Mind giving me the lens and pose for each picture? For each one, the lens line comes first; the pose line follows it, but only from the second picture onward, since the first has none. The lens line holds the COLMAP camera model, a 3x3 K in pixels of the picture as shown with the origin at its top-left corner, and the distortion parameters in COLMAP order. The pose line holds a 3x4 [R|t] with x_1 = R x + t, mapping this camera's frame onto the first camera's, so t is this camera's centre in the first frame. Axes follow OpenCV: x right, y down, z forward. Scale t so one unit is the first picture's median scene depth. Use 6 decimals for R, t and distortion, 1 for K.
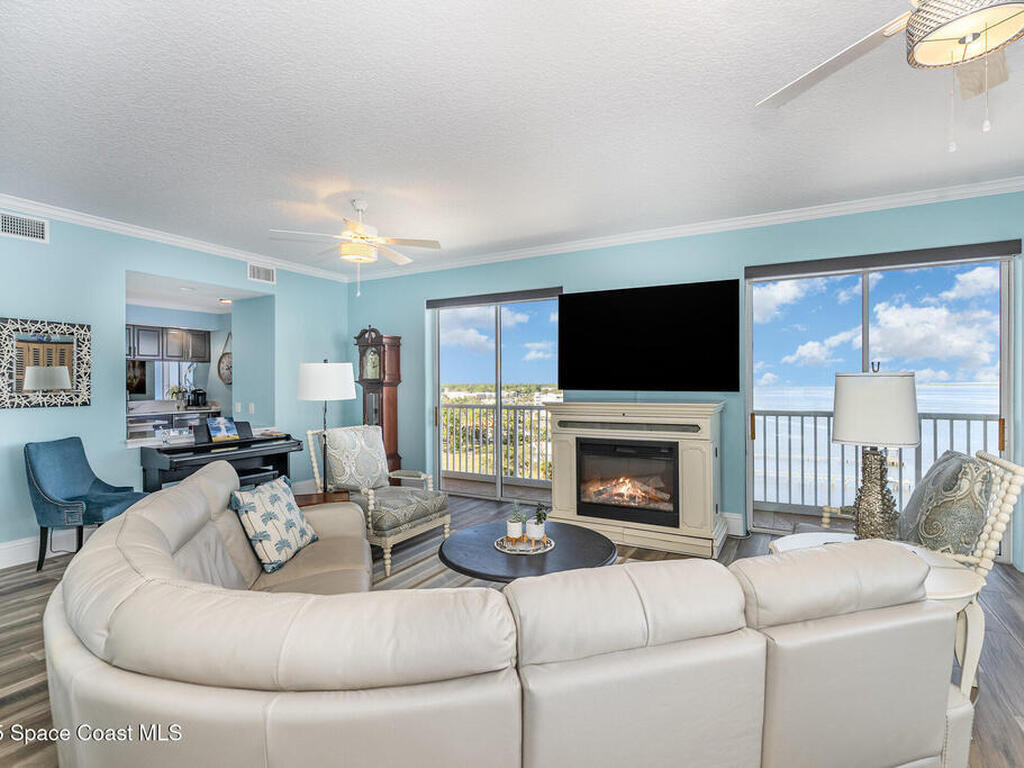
lens RADIAL K [[510.2, 0, 516.6], [0, 510.2, 380.0], [0, 0, 1]] dist [0.002784, 0.000497]
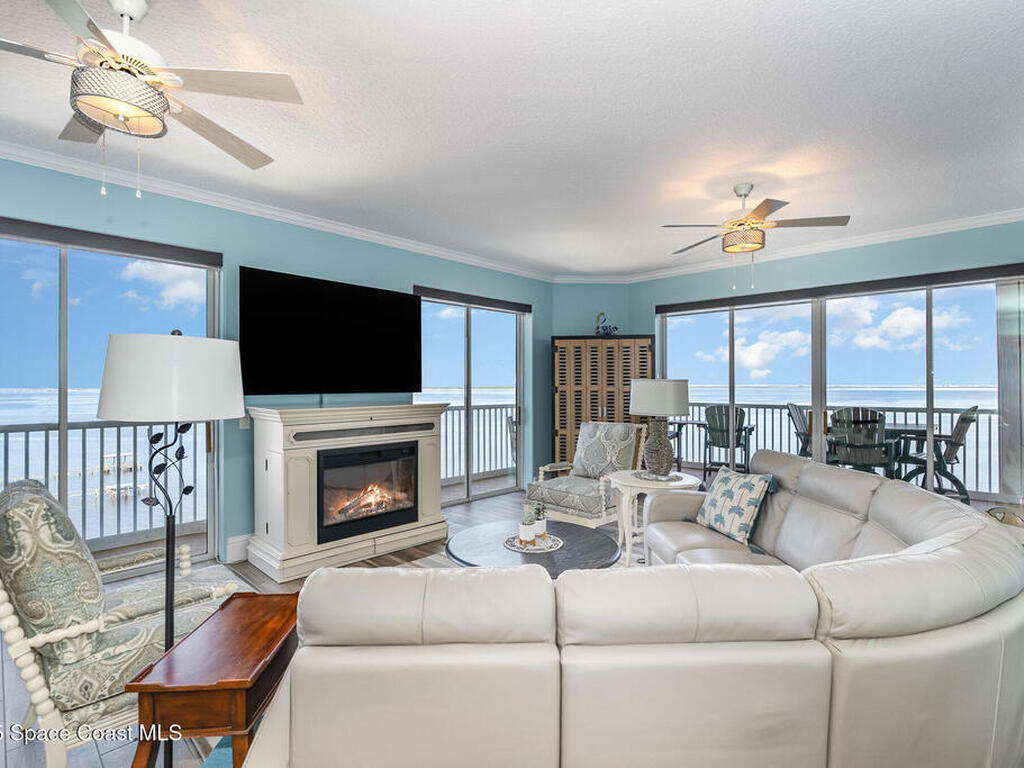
lens RADIAL K [[510.2, 0, 512.4], [0, 510.2, 380.6], [0, 0, 1]] dist [0.002784, 0.000497]
pose [[0.274630, 0.009808, 0.961500, -0.625234], [0.001497, 0.999942, -0.010628, 0.009538], [-0.961549, 0.004358, 0.274599, 0.498755]]
